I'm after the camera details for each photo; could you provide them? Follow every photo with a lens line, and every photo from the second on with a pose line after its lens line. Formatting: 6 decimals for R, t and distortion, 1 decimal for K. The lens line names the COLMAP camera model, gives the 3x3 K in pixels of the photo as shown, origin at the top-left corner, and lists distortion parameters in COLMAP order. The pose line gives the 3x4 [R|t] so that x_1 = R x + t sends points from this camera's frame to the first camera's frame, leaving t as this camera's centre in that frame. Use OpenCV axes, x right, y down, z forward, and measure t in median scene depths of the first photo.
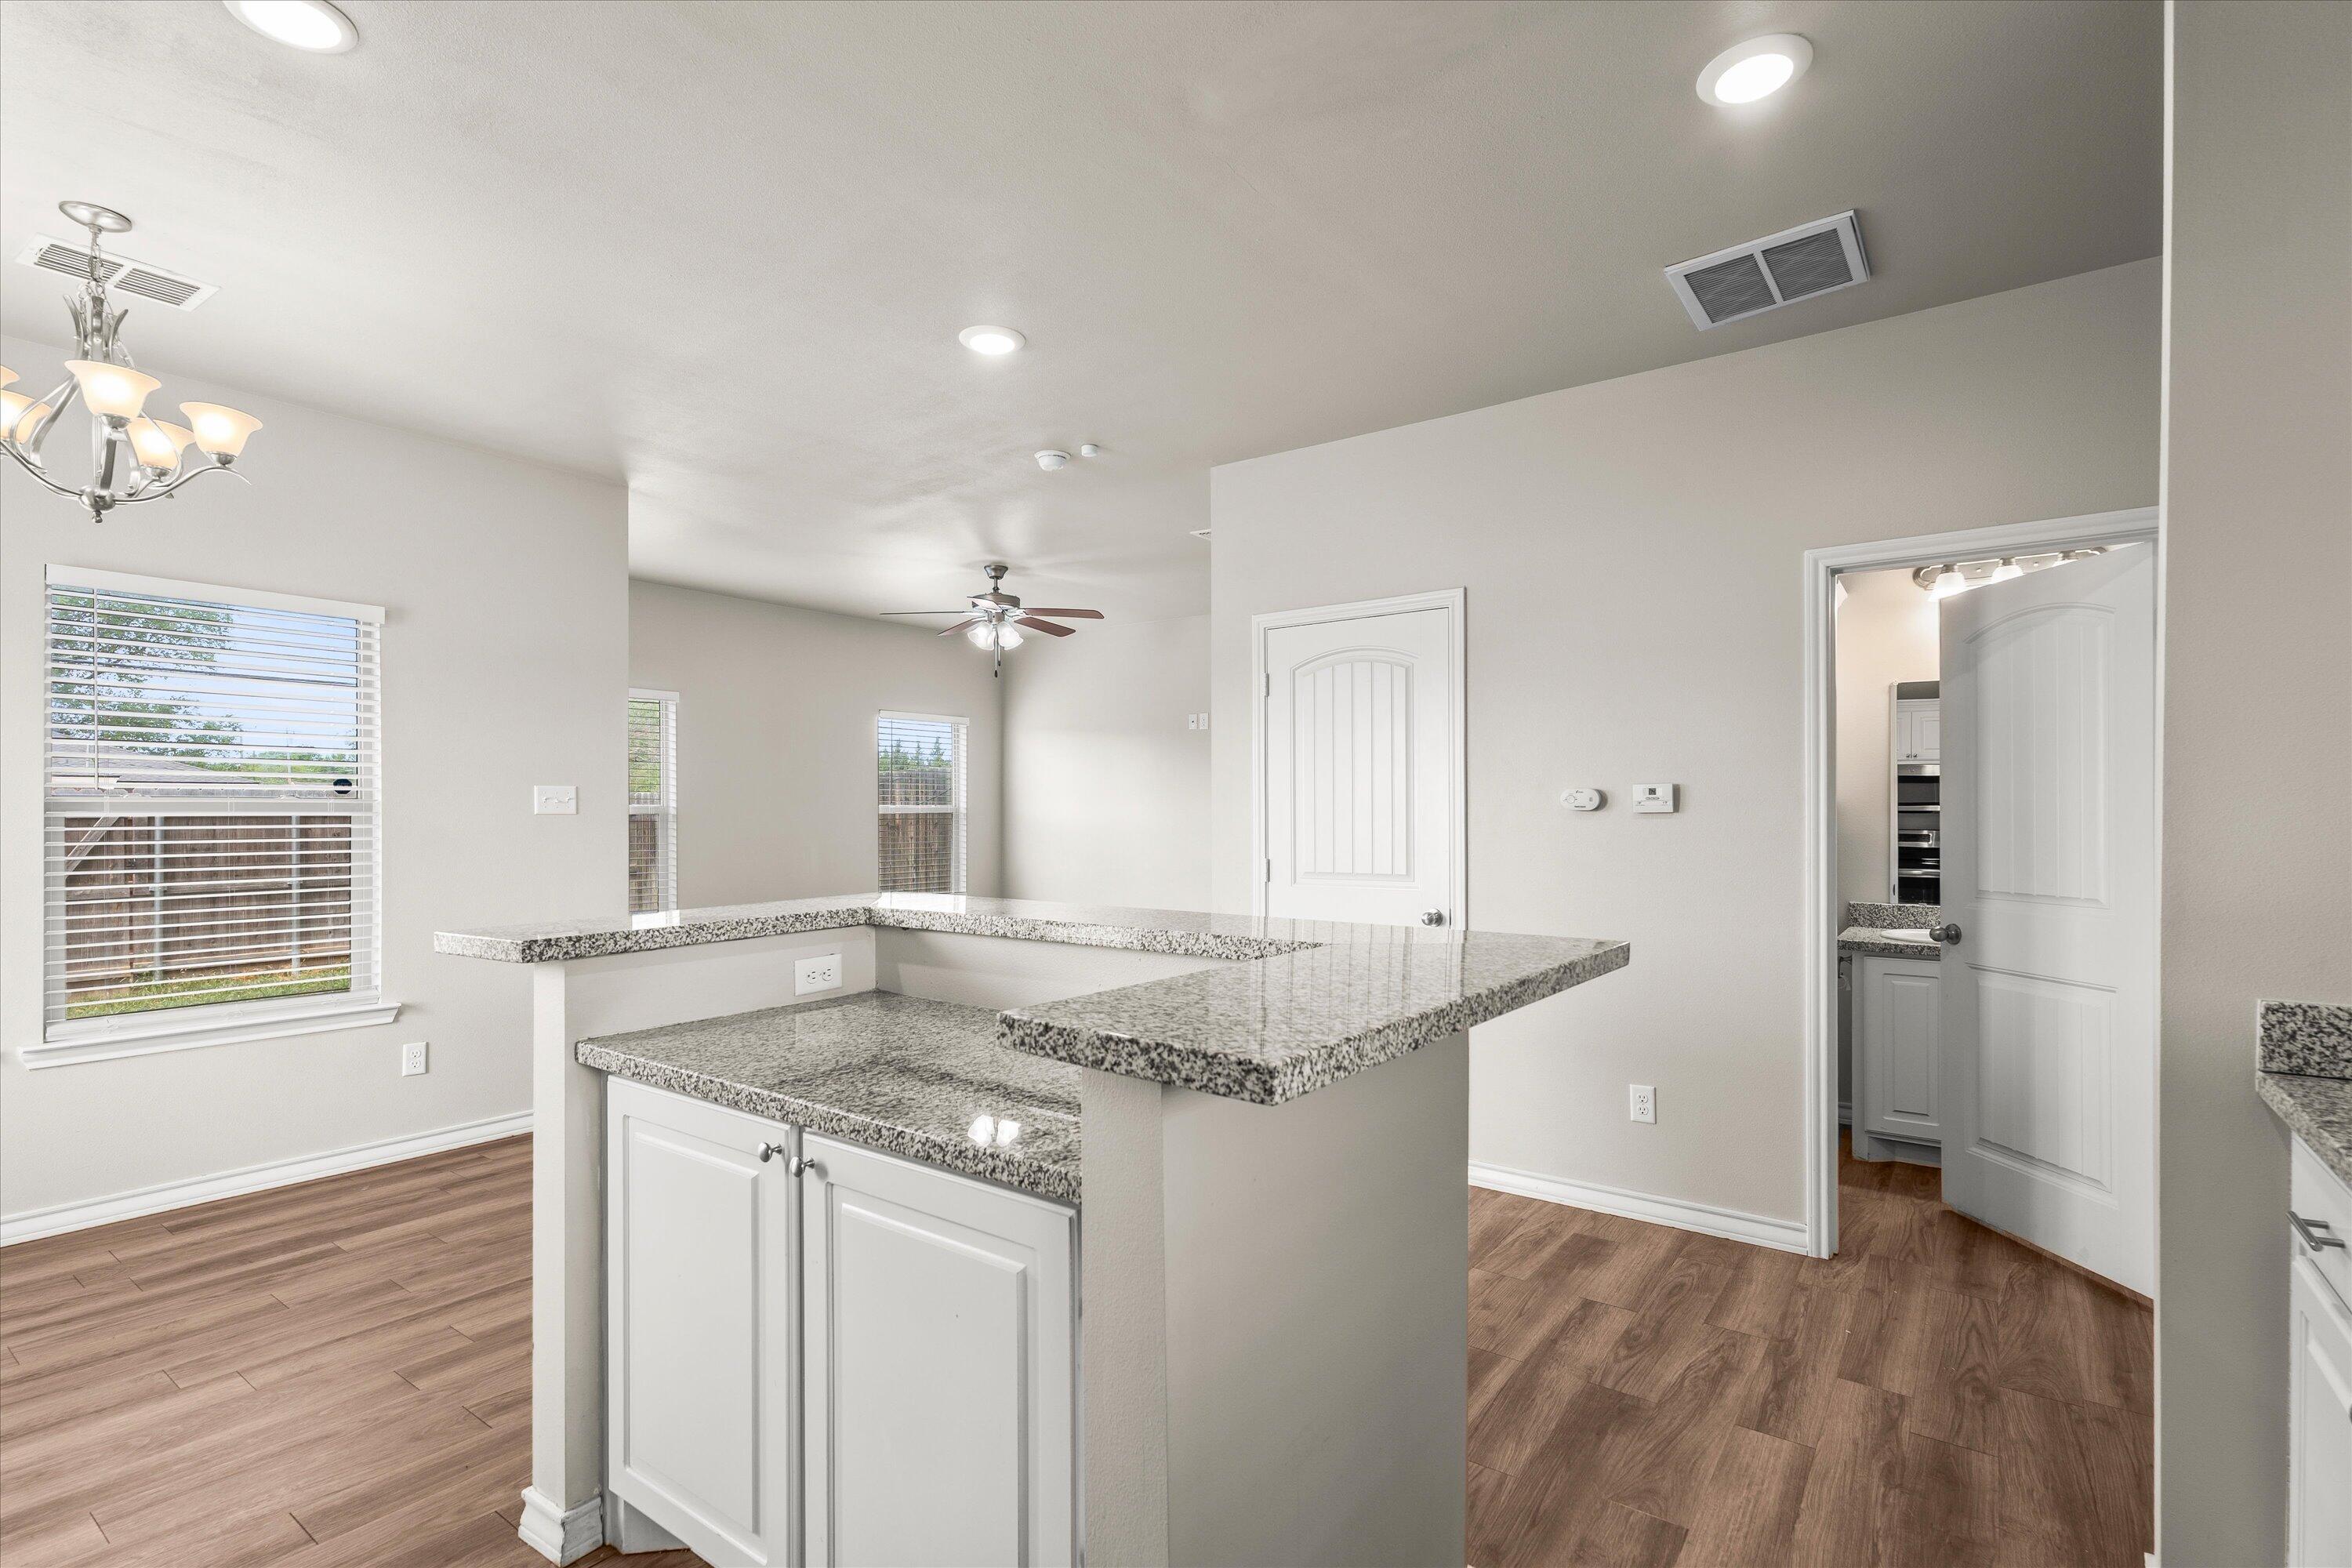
lens RADIAL K [[1111.2, 0, 1165.6], [0, 1111.2, 806.3], [0, 0, 1]] dist [0.008749, -0.000323]
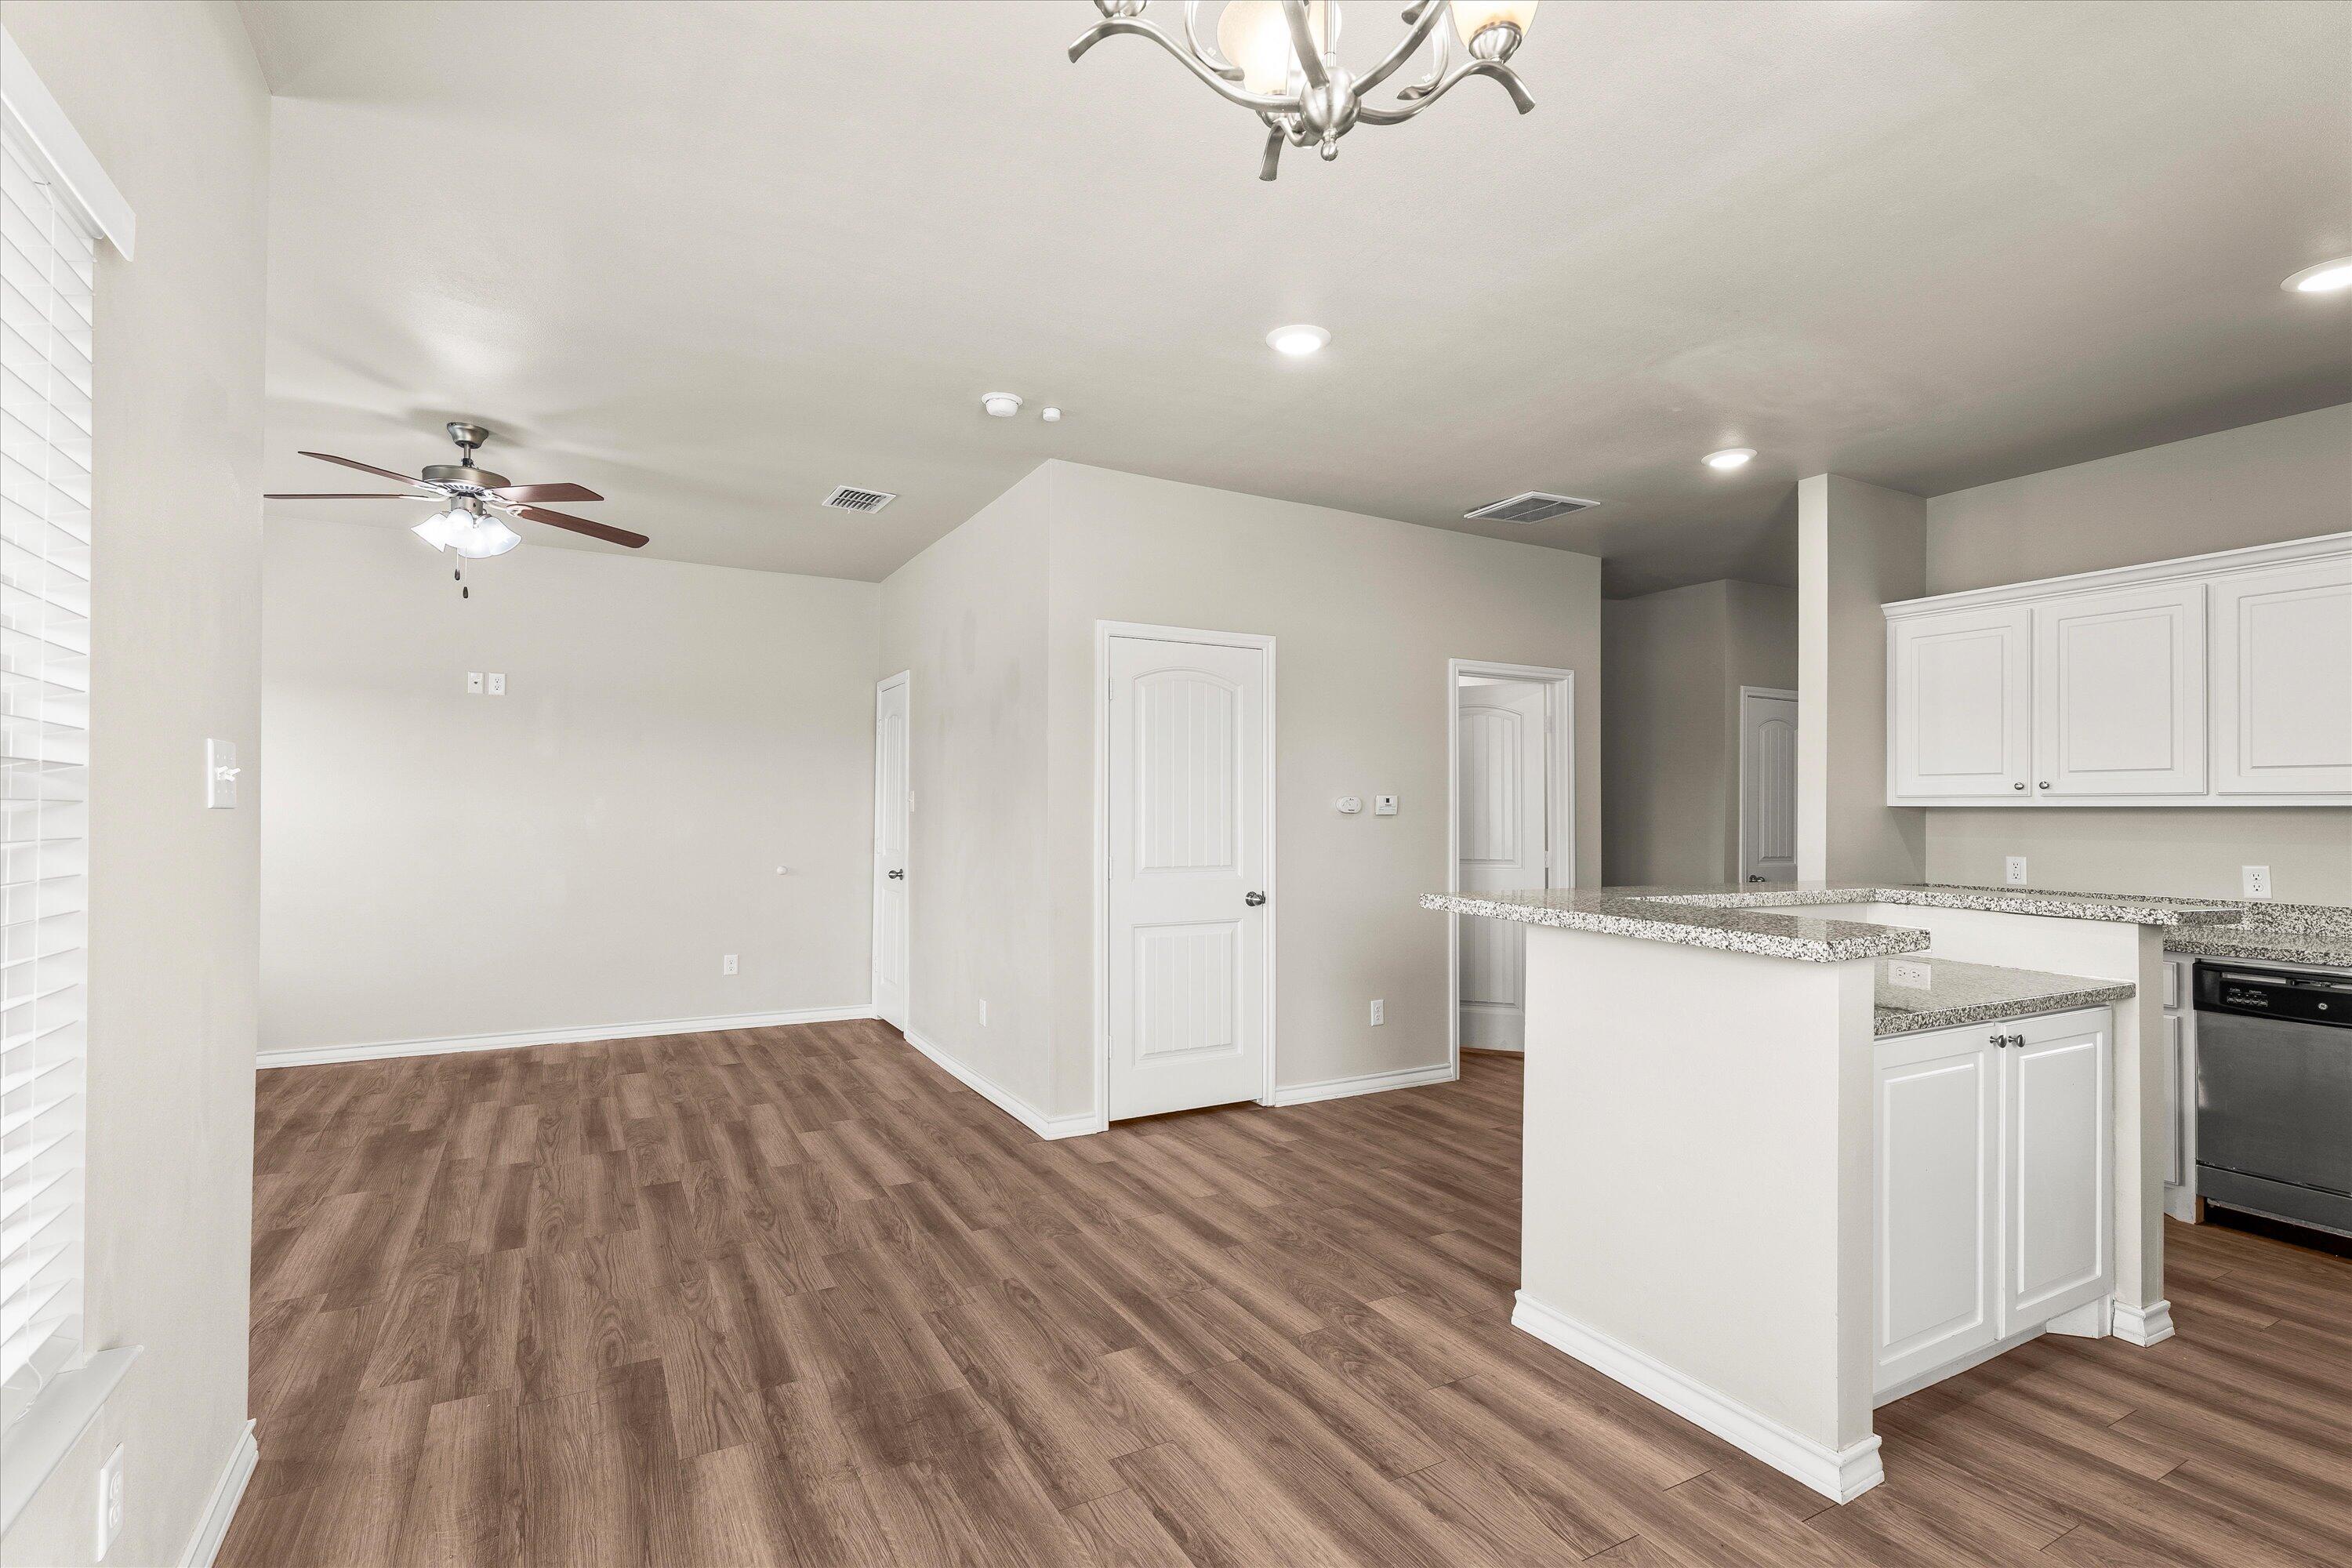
lens RADIAL K [[1098.7, 0, 1179.1], [0, 1098.7, 789.5], [0, 0, 1]] dist [0.002816, 0.000203]
pose [[0.409011, 0.022542, 0.912251, -0.977451], [-0.013086, 0.999737, -0.018836, 0.003402], [-0.912436, -0.004233, 0.409198, 0.625135]]
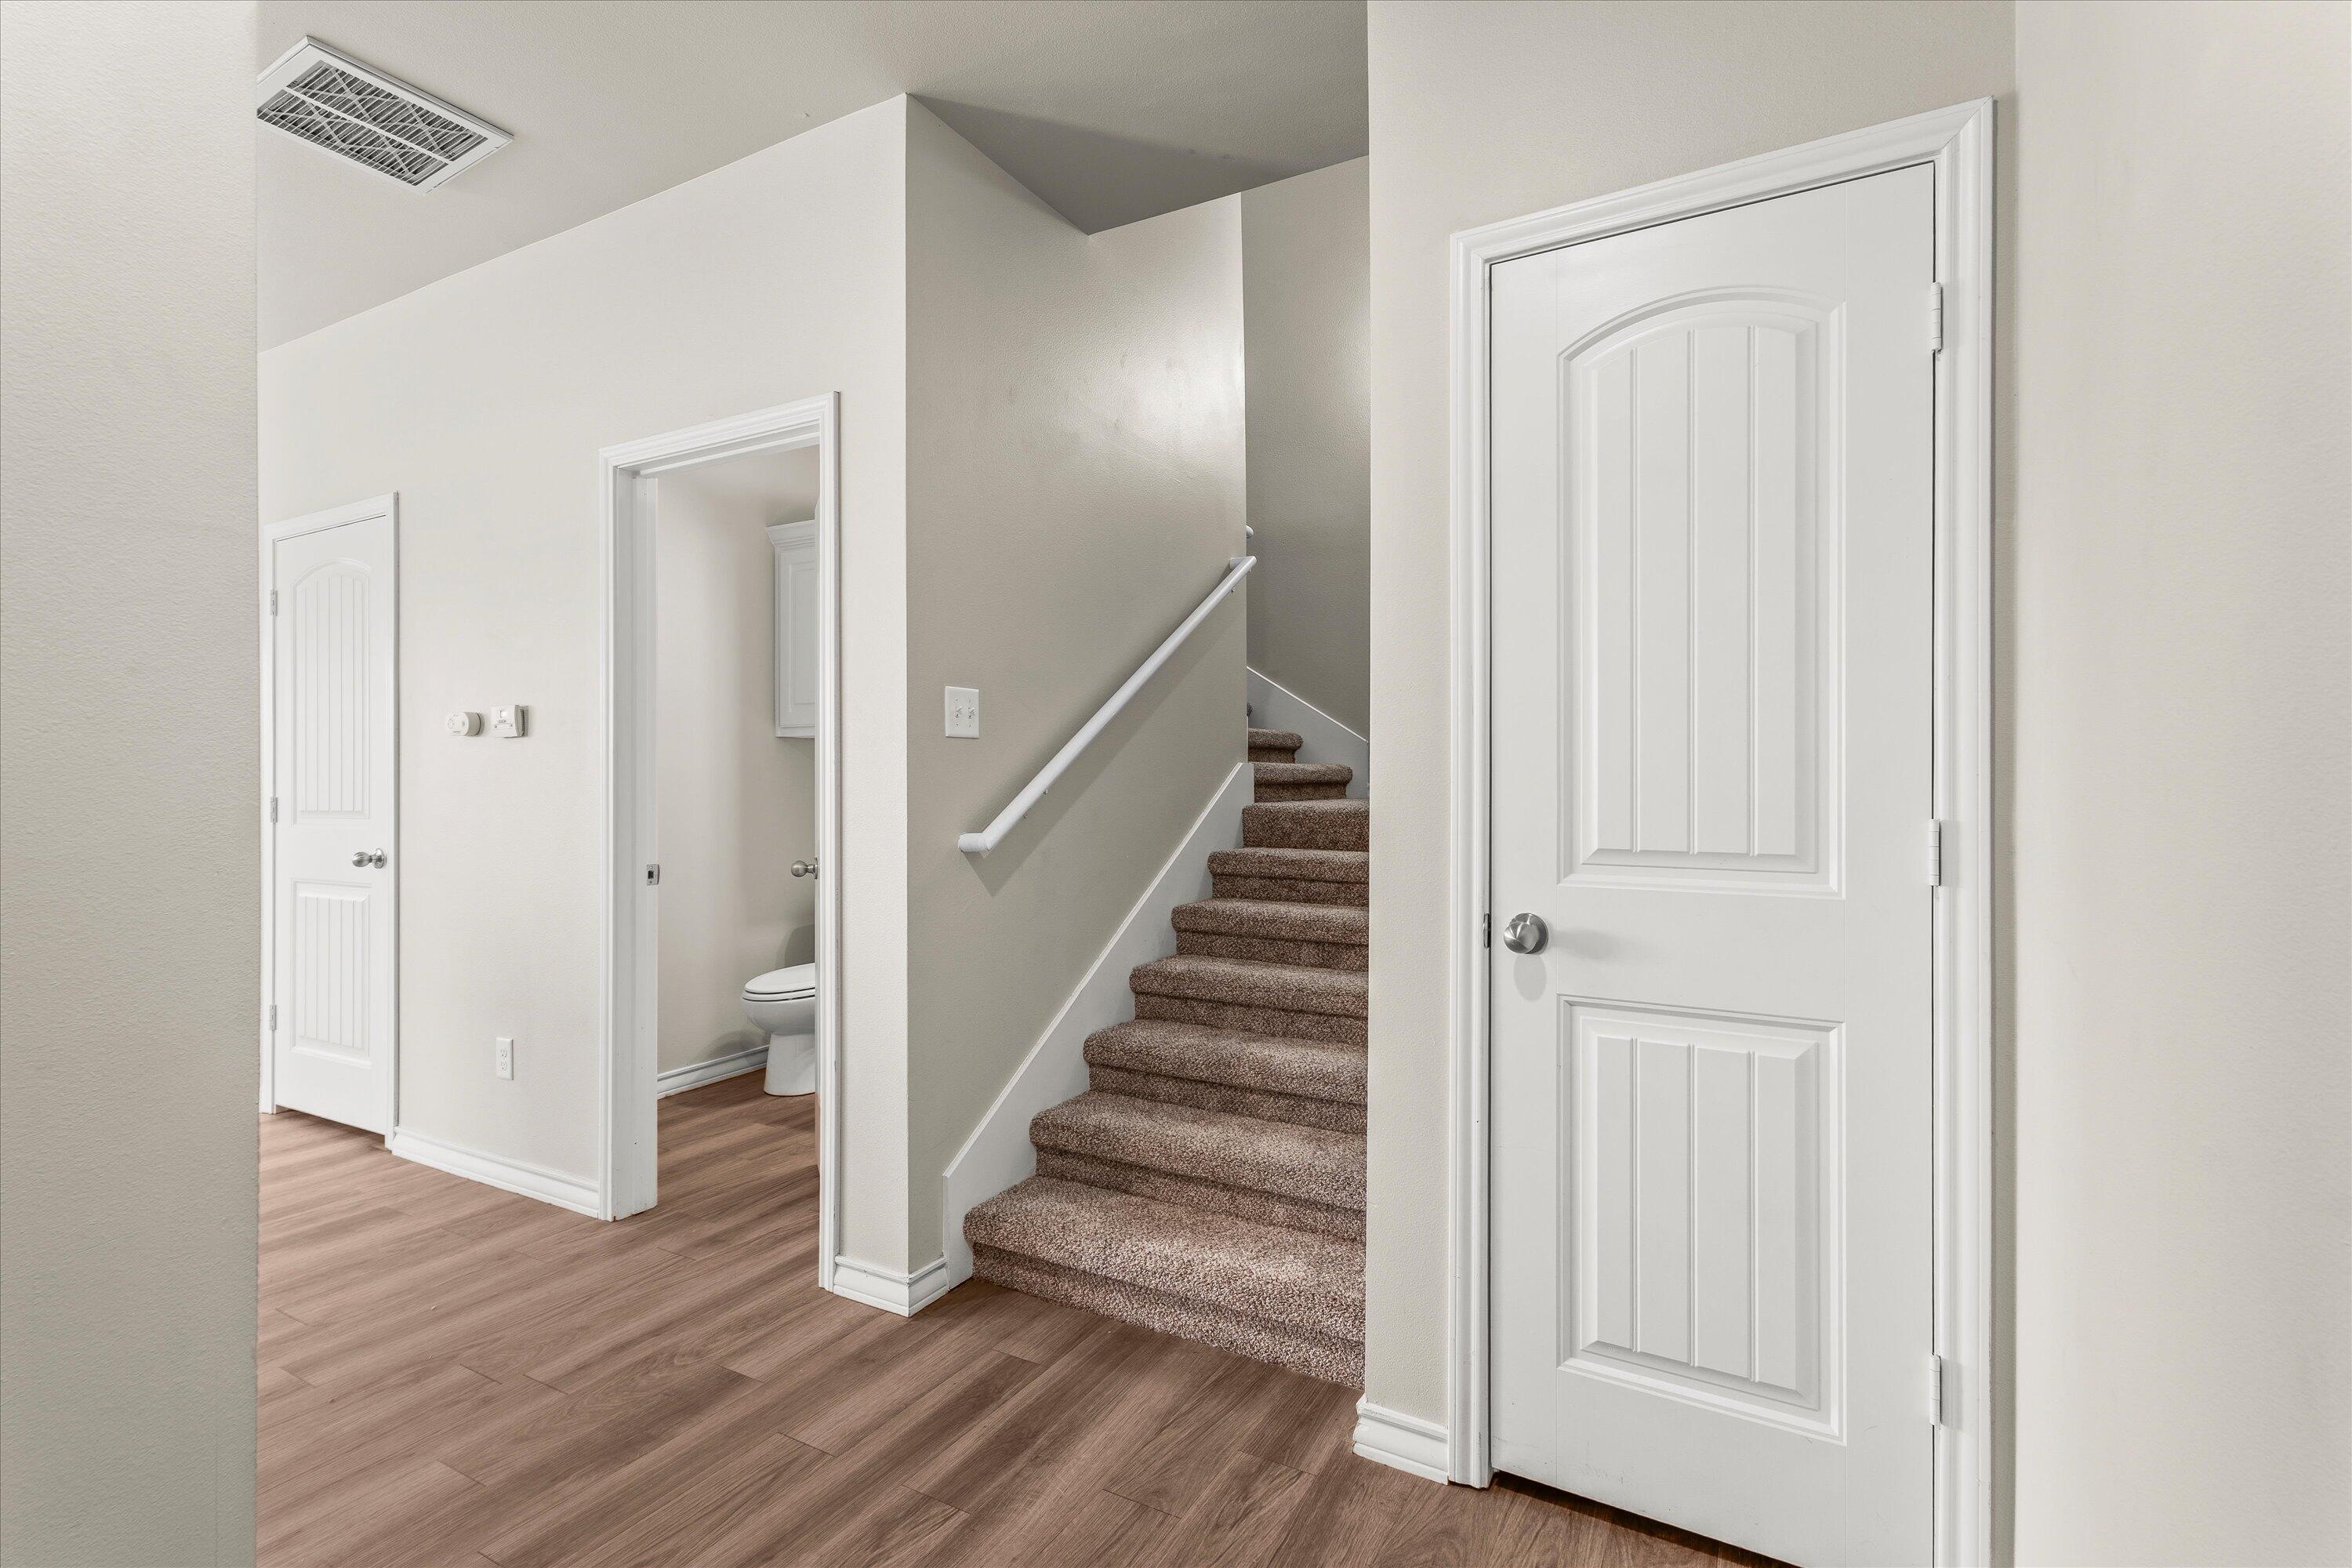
lens RADIAL K [[1098.7, 0, 1179.1], [0, 1098.7, 789.5], [0, 0, 1]] dist [0.002816, 0.000203]
pose [[0.993050, -0.003604, 0.117639, 0.845834], [0.001228, 0.999794, 0.020265, 0.029532], [-0.117688, -0.019979, 0.992850, 0.048111]]
